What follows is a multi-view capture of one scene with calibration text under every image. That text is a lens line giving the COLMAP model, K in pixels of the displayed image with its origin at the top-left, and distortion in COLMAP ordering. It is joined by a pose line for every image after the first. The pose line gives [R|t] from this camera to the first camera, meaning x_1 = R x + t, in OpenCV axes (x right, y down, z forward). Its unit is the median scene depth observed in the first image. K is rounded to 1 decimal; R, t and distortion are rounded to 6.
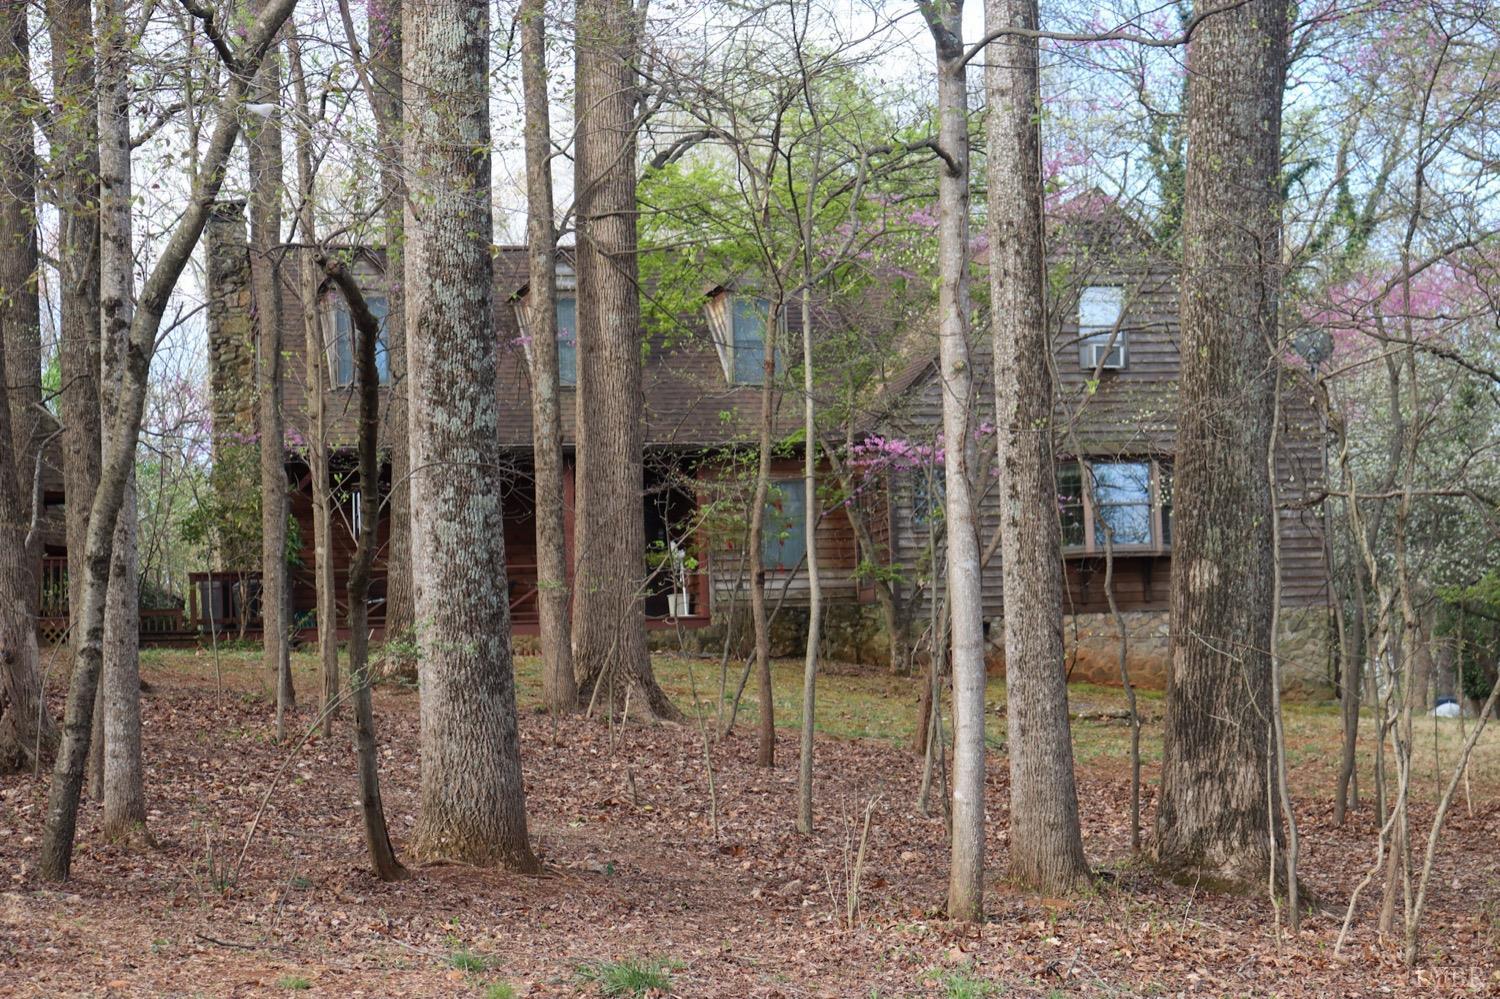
lens RADIAL K [[3143.9, 0, 750.0], [0, 3143.9, 499.5], [0, 0, 1]] dist [-0.001752, 0.032779]
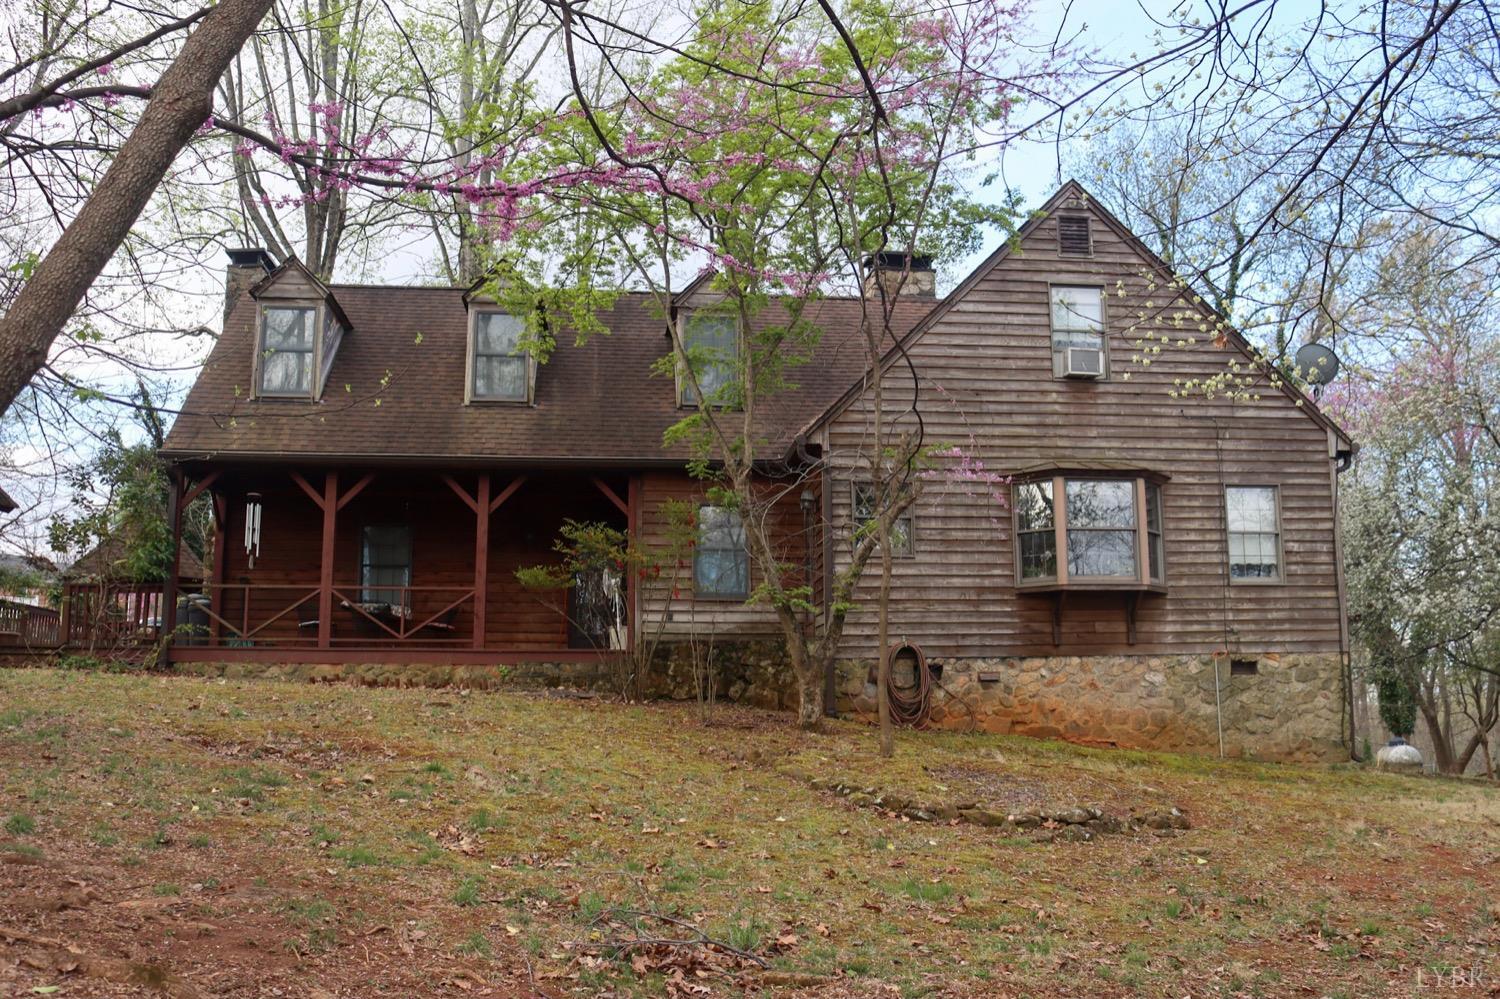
lens RADIAL K [[1377.0, 0, 750.0], [0, 1377.0, 499.5], [0, 0, 1]] dist [-0.110310, -0.001927]
pose [[0.987761, 0.007708, -0.155785, 0.081465], [-0.019972, 0.996807, -0.077313, 0.023945], [0.154692, 0.079478, 0.984761, 0.615751]]
